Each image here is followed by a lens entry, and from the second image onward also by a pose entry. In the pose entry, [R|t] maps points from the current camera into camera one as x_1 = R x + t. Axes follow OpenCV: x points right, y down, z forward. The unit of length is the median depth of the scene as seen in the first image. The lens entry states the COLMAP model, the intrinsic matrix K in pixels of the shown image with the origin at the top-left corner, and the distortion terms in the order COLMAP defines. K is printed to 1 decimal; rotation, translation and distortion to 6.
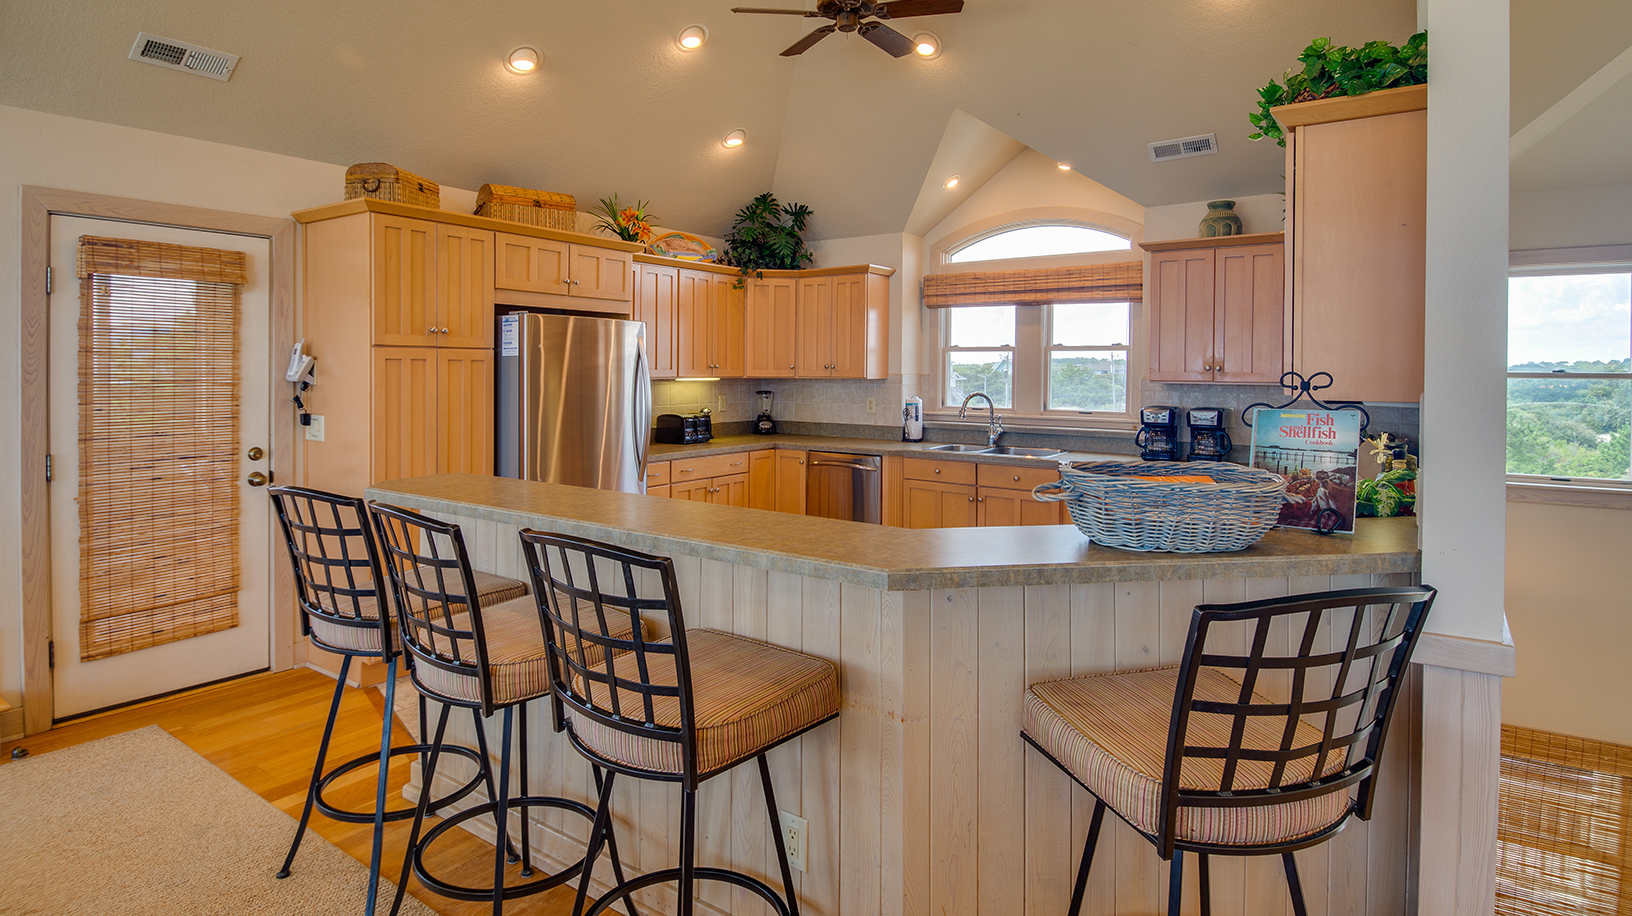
lens RADIAL K [[875.0, 0, 814.5], [0, 875.0, 372.8], [0, 0, 1]] dist [0.058560, -0.063286]
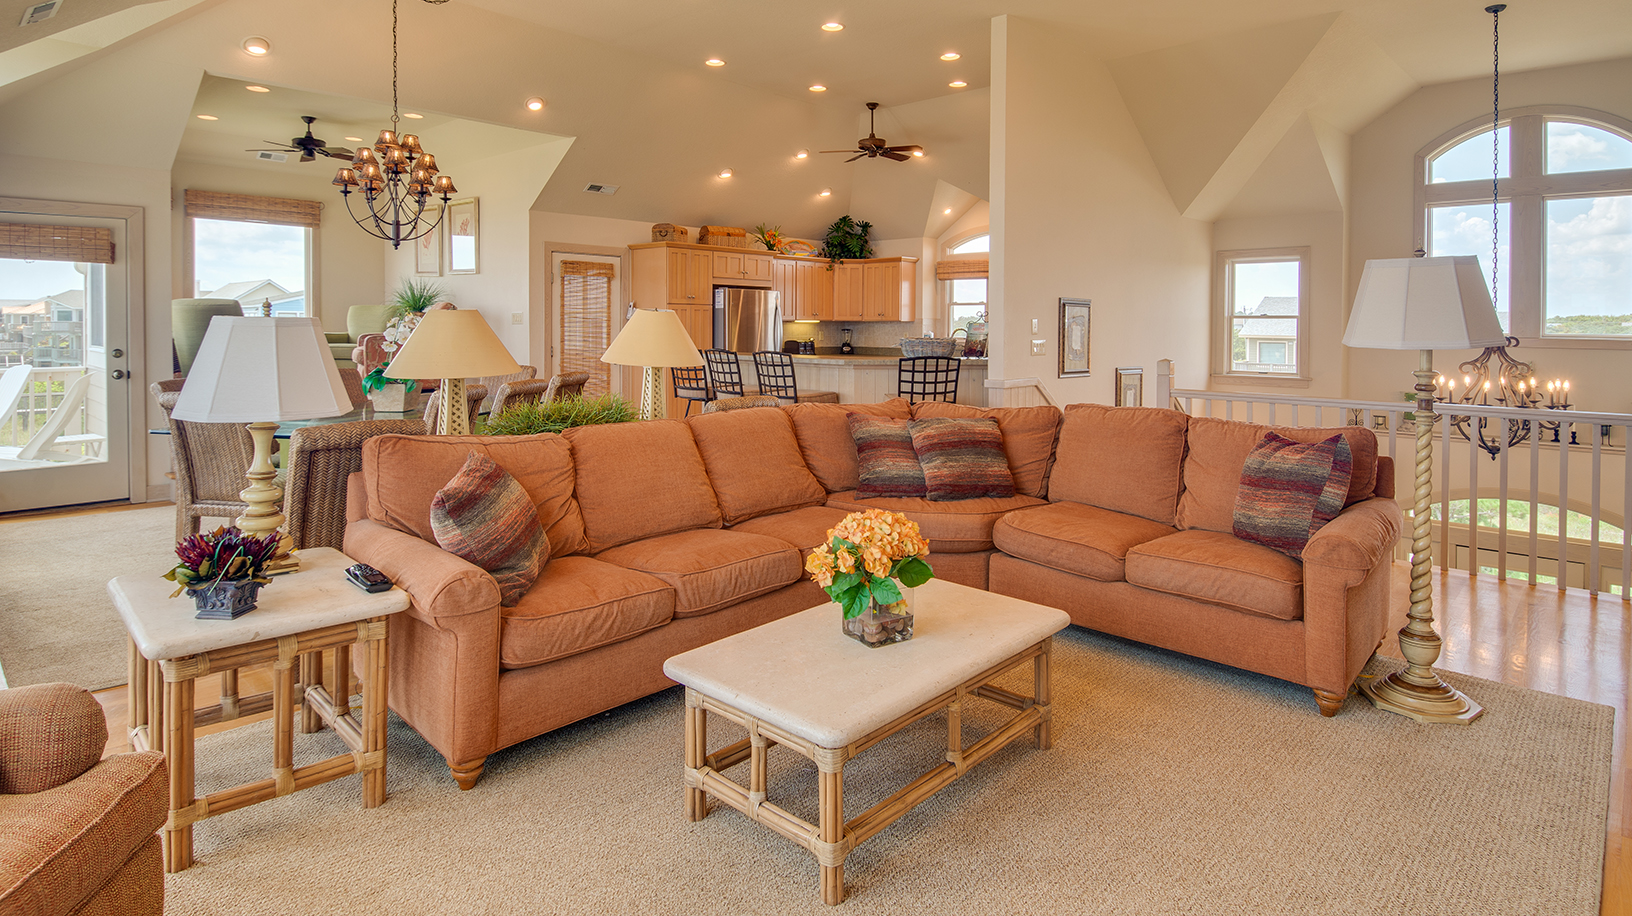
lens RADIAL K [[869.1, 0, 817.0], [0, 869.1, 332.6], [0, 0, 1]] dist [0.043865, -0.050152]
pose [[0.990941, 0.002326, -0.134274, 0.133499], [-0.001452, 0.999977, 0.006610, 0.019932], [0.134287, -0.006356, 0.990922, -0.804293]]
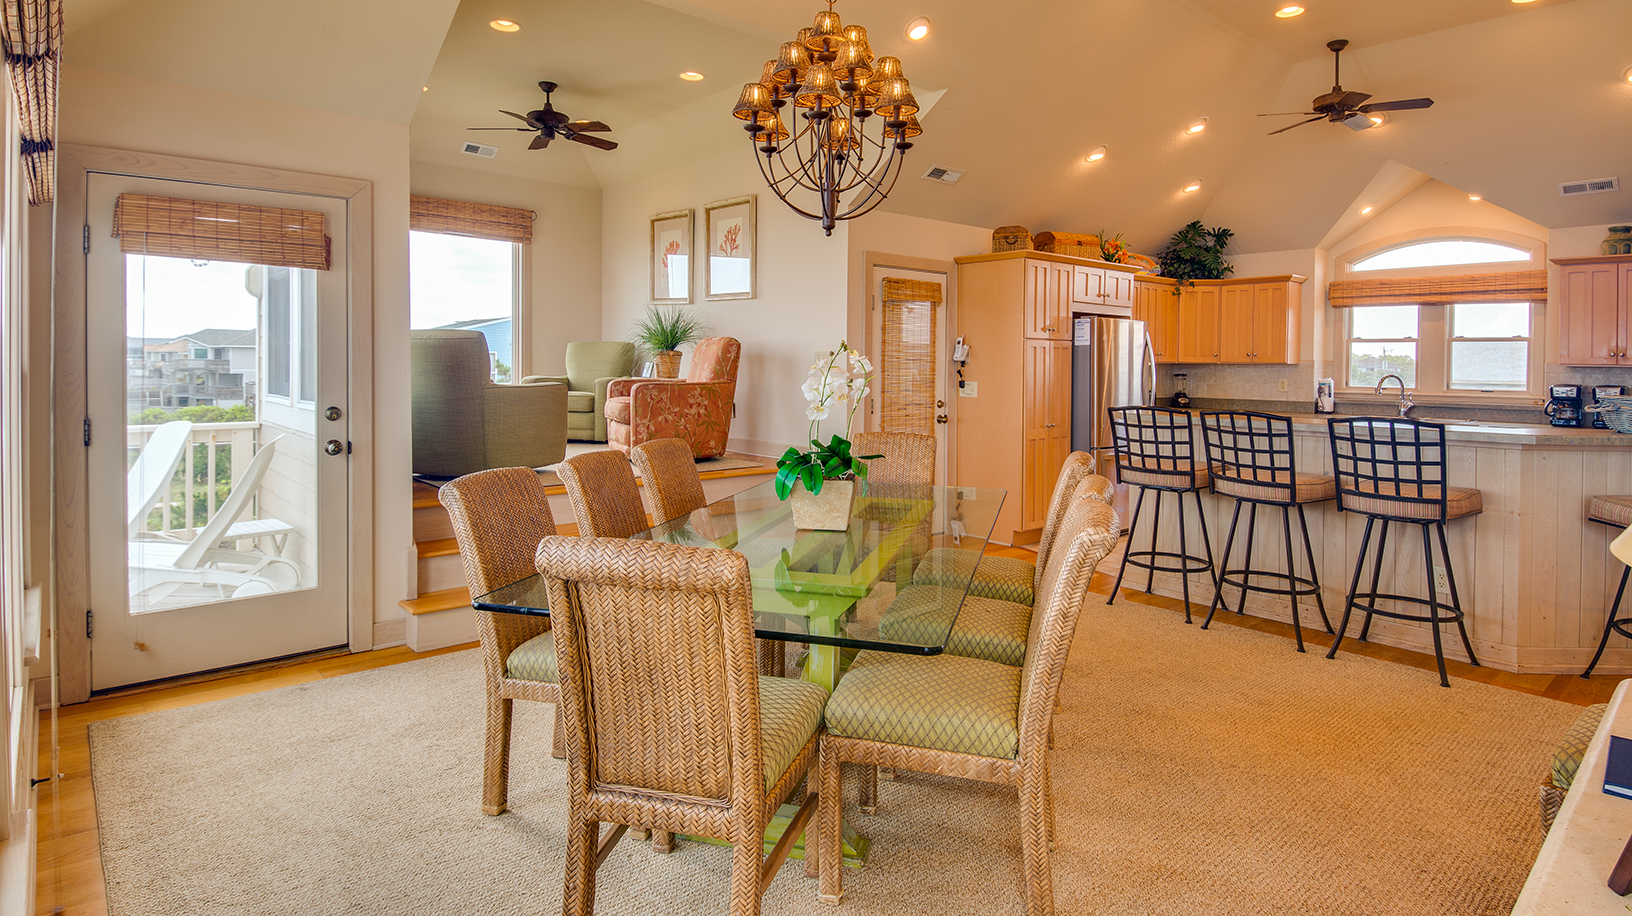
lens RADIAL K [[875.0, 0, 814.5], [0, 875.0, 372.8], [0, 0, 1]] dist [0.058560, -0.063286]
pose [[0.971409, 0.006946, -0.237311, -0.319143], [-0.005508, 0.999962, 0.006724, 0.015745], [0.237348, -0.005225, 0.971411, -0.445200]]
